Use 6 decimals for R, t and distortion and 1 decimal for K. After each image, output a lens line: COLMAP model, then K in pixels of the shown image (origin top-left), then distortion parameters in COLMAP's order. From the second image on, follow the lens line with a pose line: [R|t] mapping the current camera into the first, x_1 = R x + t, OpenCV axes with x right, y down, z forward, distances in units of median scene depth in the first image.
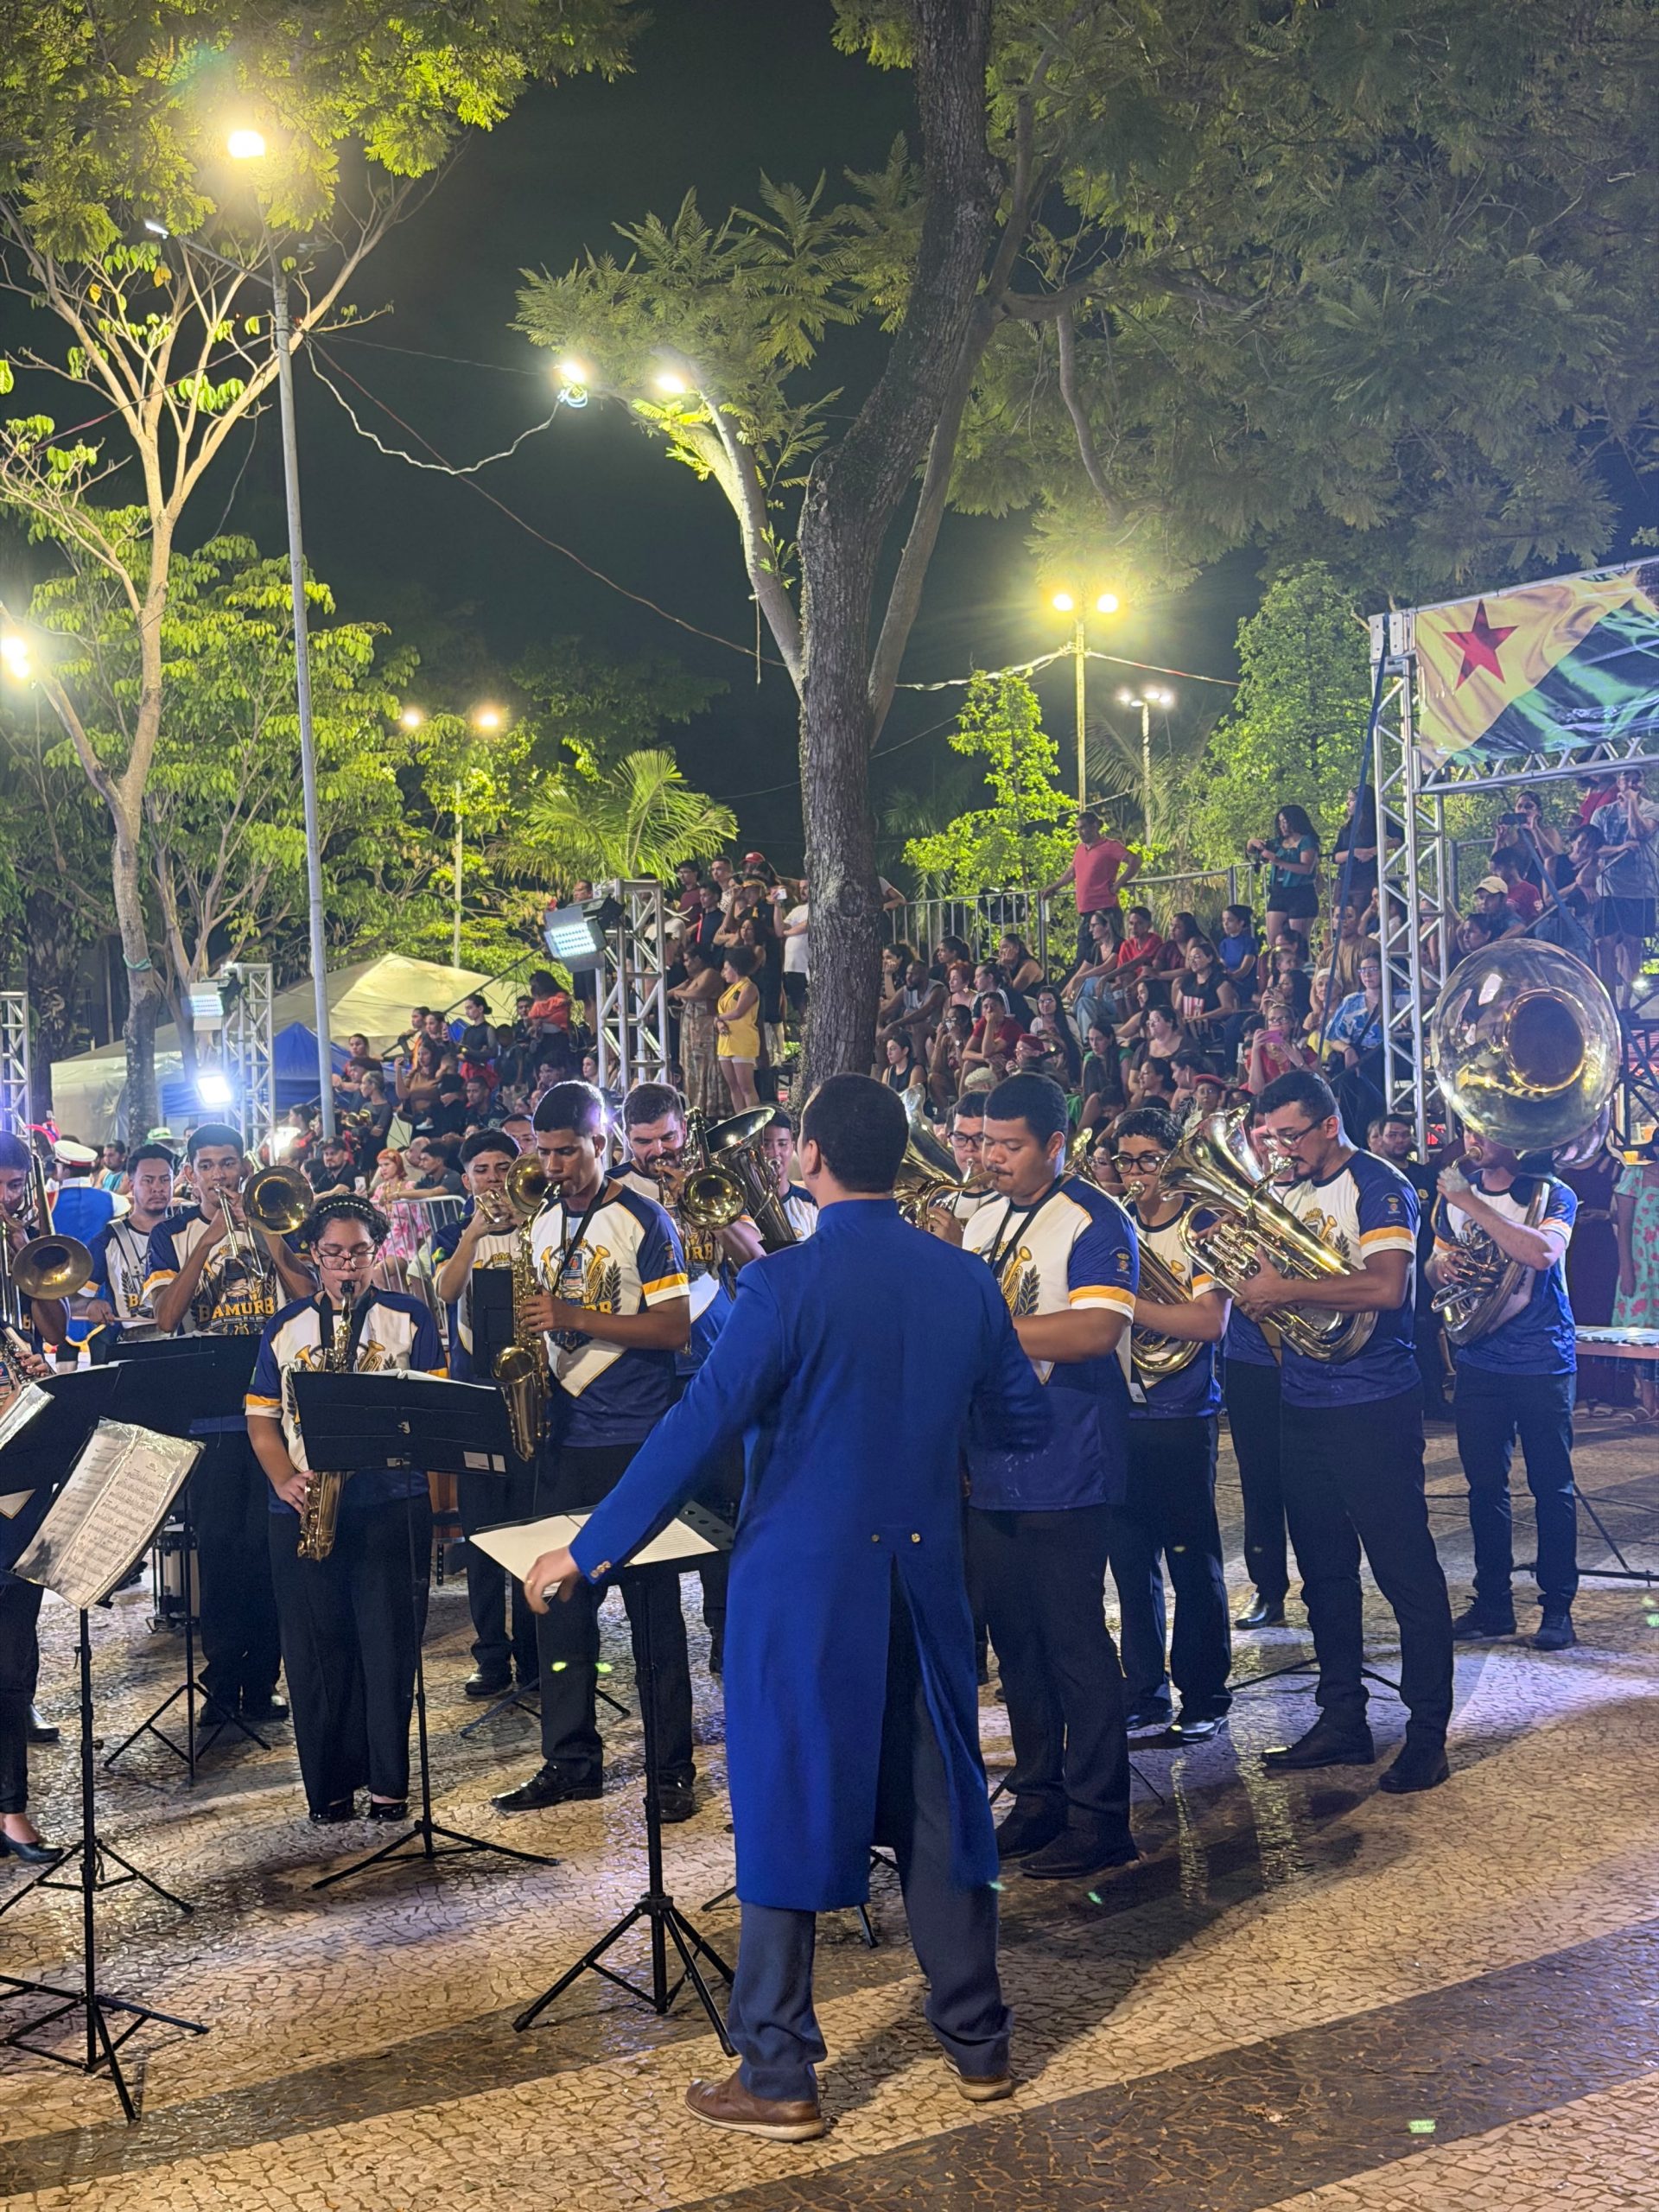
lens RADIAL K [[3080.8, 0, 848.4], [0, 3080.8, 1091.2], [0, 0, 1]] dist [0.147381, -0.077227]
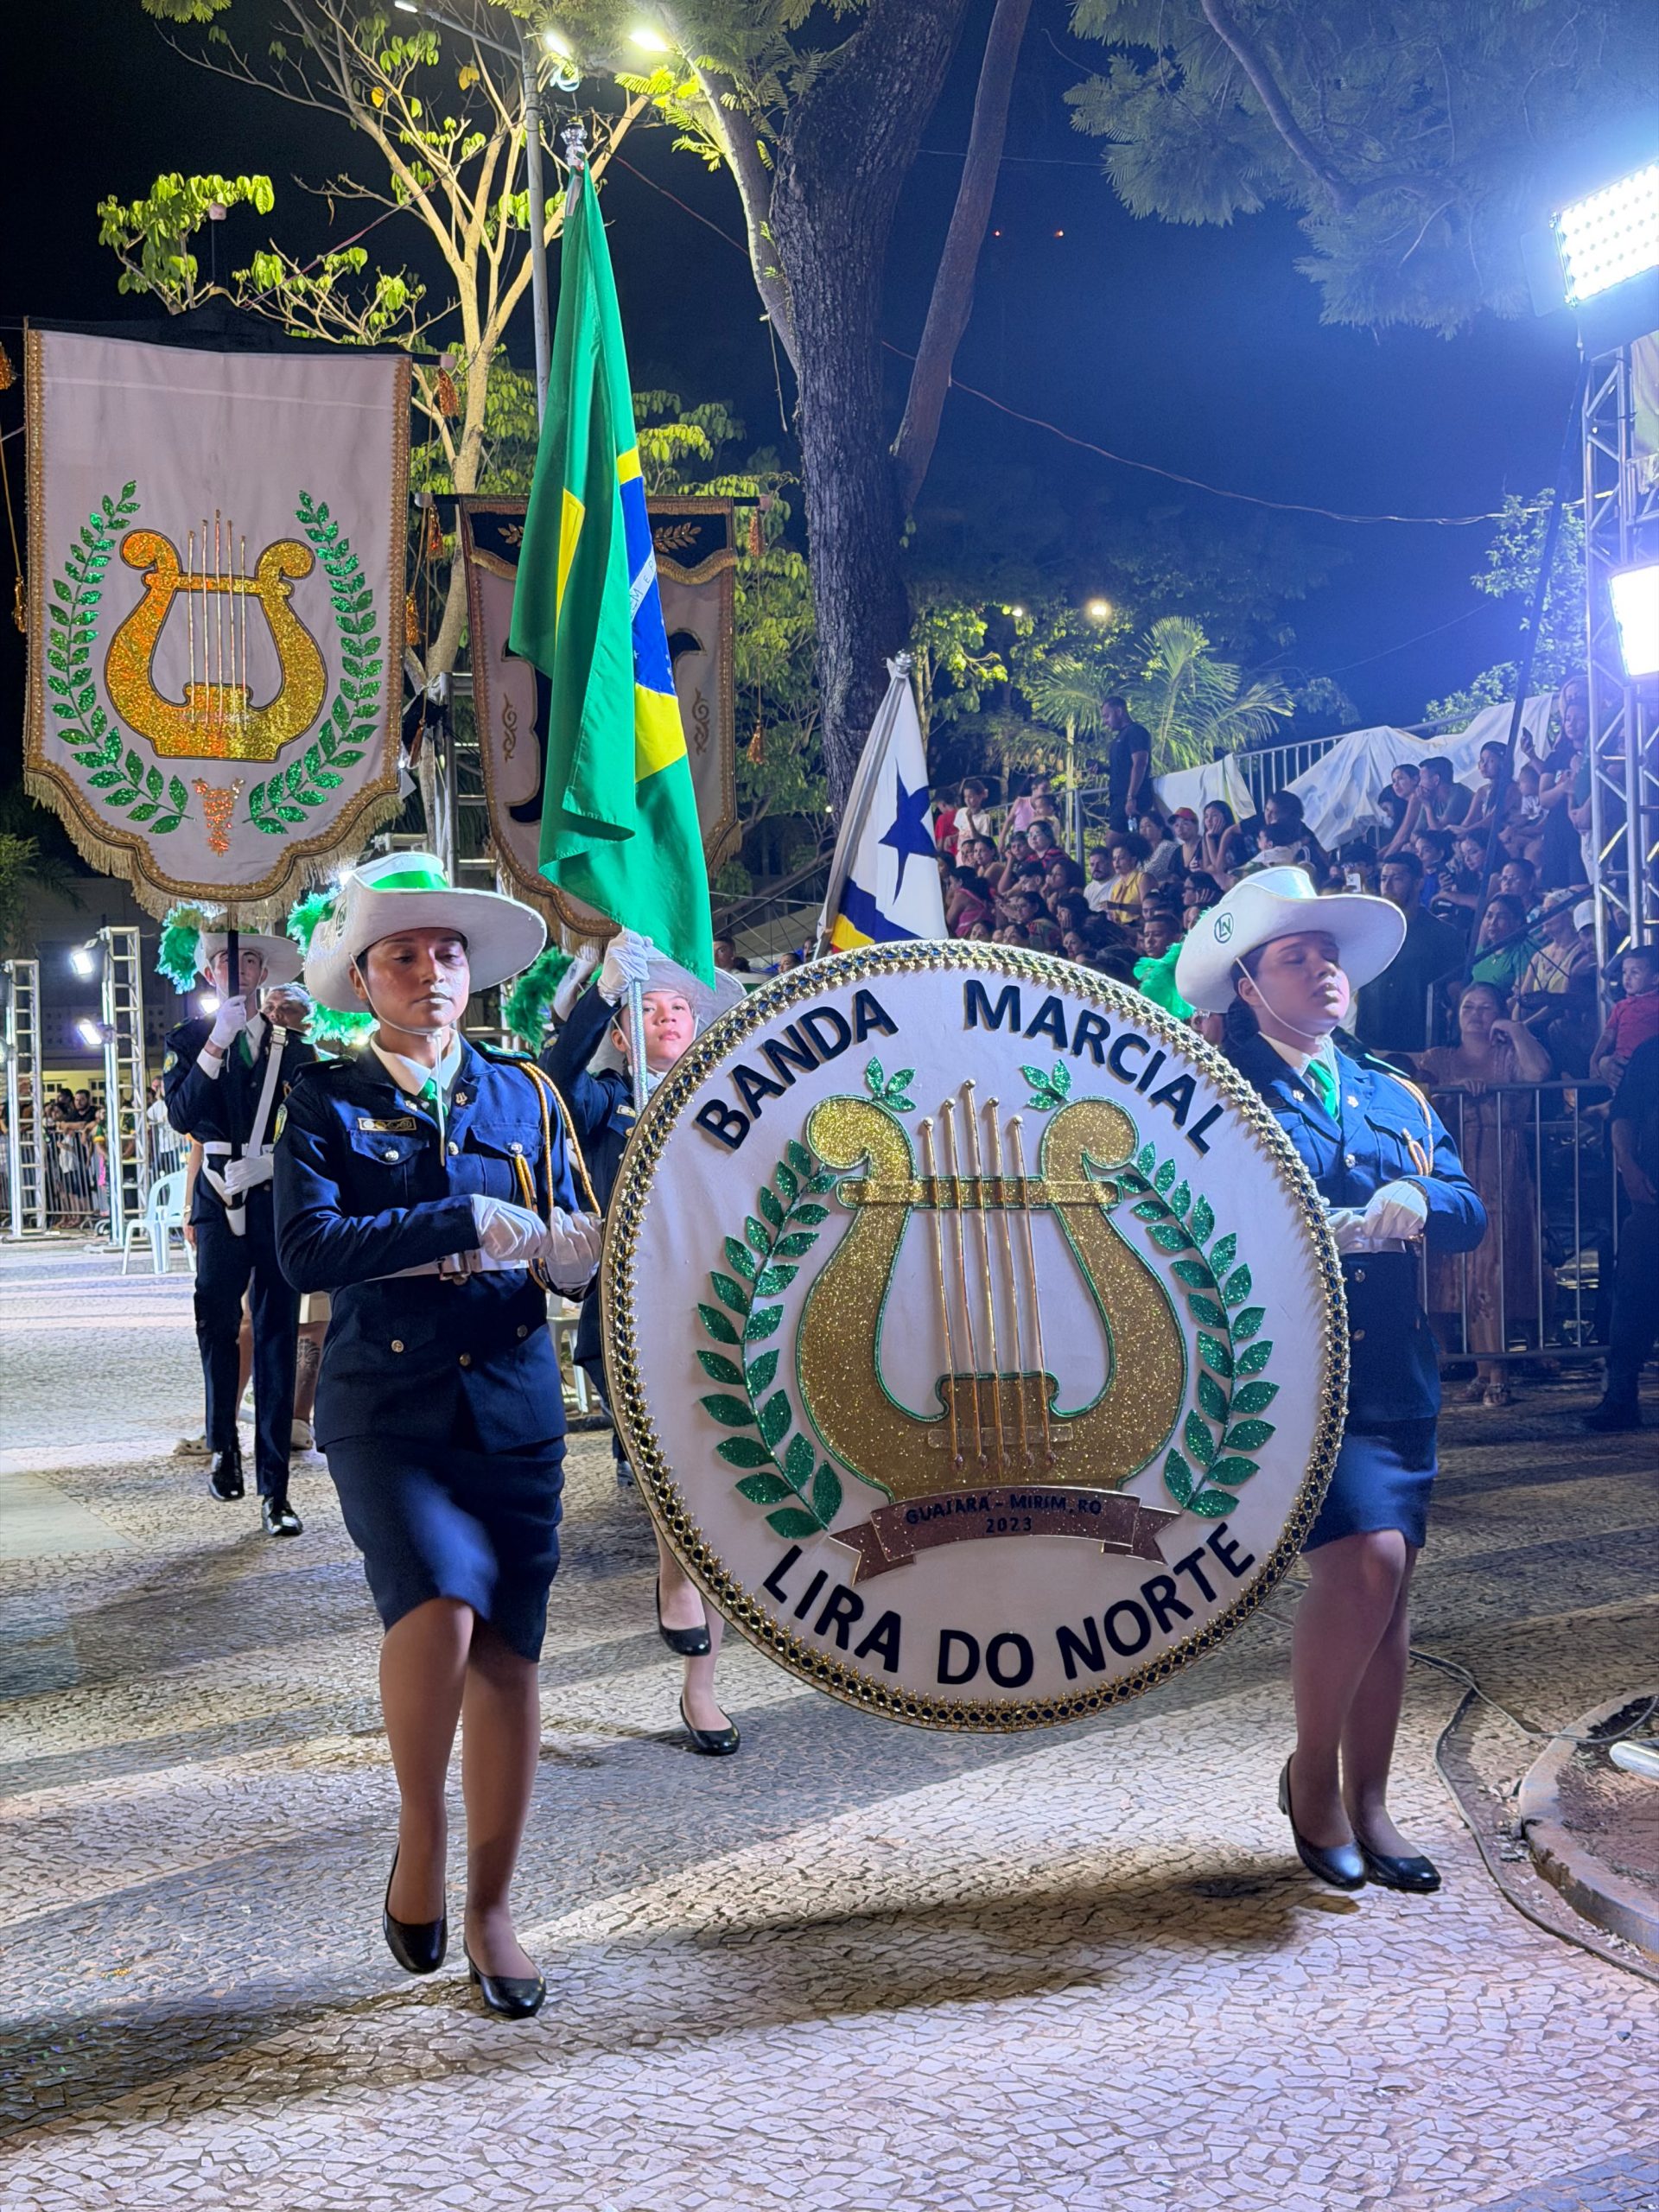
lens RADIAL K [[3086.6, 0, 821.9], [0, 3086.6, 1124.6], [0, 0, 1]] dist [0.165528, -0.462748]
pose [[0.962675, 0.004193, -0.270628, 0.118702], [0.004672, 0.999474, 0.032104, 0.009549], [0.270620, -0.032170, 0.962149, 0.157076]]
